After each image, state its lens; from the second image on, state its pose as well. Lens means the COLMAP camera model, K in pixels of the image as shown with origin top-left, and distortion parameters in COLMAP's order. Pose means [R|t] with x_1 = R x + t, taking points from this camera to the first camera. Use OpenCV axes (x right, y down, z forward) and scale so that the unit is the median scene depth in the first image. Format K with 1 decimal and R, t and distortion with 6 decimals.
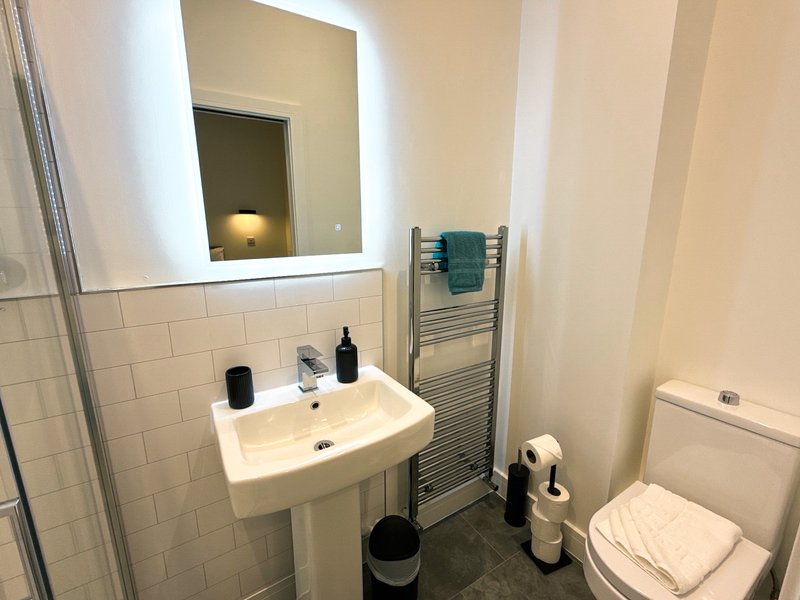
lens RADIAL K [[362.9, 0, 399.9], [0, 362.9, 301.3], [0, 0, 1]] dist [0.000625, 0.000610]
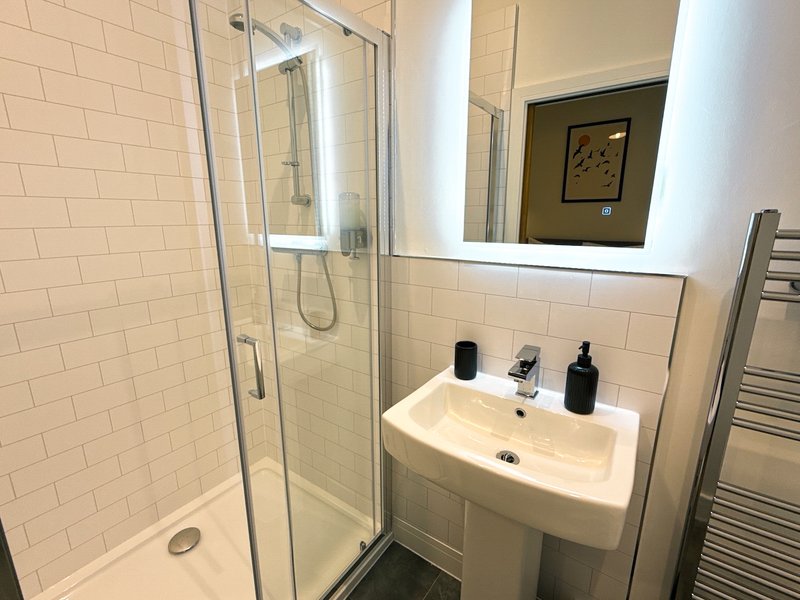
lens RADIAL K [[362.9, 0, 399.9], [0, 362.9, 301.3], [0, 0, 1]] dist [0.000625, 0.000610]
pose [[0.378398, 0.209903, -0.901530, 0.383841], [-0.203146, 0.969037, 0.140354, -0.040540], [0.903076, 0.130033, 0.409322, 0.324512]]
